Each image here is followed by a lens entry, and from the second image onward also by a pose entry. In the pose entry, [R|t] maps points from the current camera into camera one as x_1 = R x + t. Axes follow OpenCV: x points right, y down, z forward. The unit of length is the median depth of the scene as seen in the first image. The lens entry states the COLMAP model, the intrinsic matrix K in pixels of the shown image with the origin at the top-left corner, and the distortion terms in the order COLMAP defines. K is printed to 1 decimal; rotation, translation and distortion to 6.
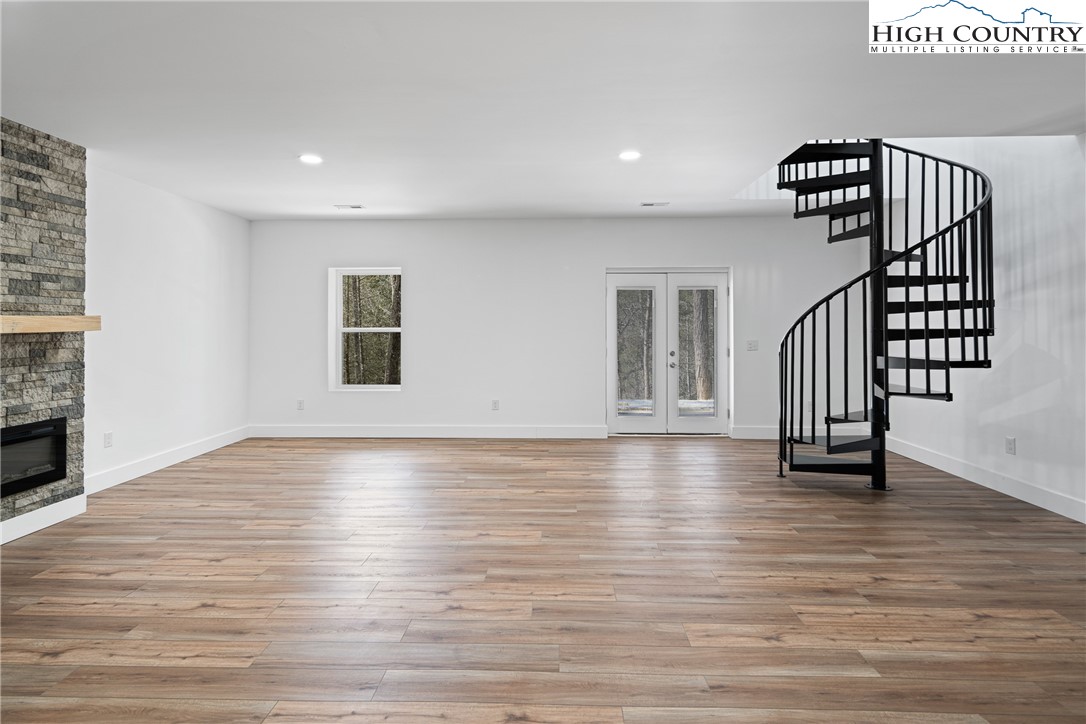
lens RADIAL K [[532.0, 0, 548.2], [0, 532.0, 326.8], [0, 0, 1]] dist [0.004766, -0.000452]
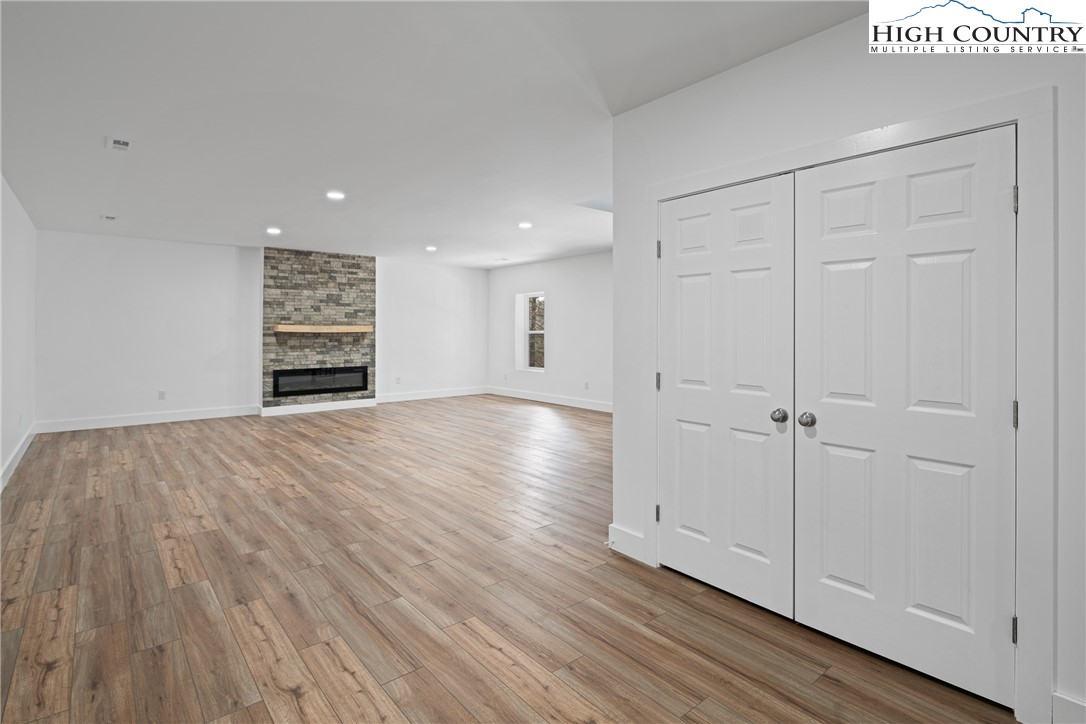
lens RADIAL K [[532.0, 0, 542.5], [0, 532.0, 336.5], [0, 0, 1]] dist [0.004766, -0.000452]
pose [[0.650280, 0.005756, -0.759673, 1.531535], [0.000718, 0.999966, 0.008192, 0.010085], [0.759695, -0.005872, 0.650253, -0.002049]]
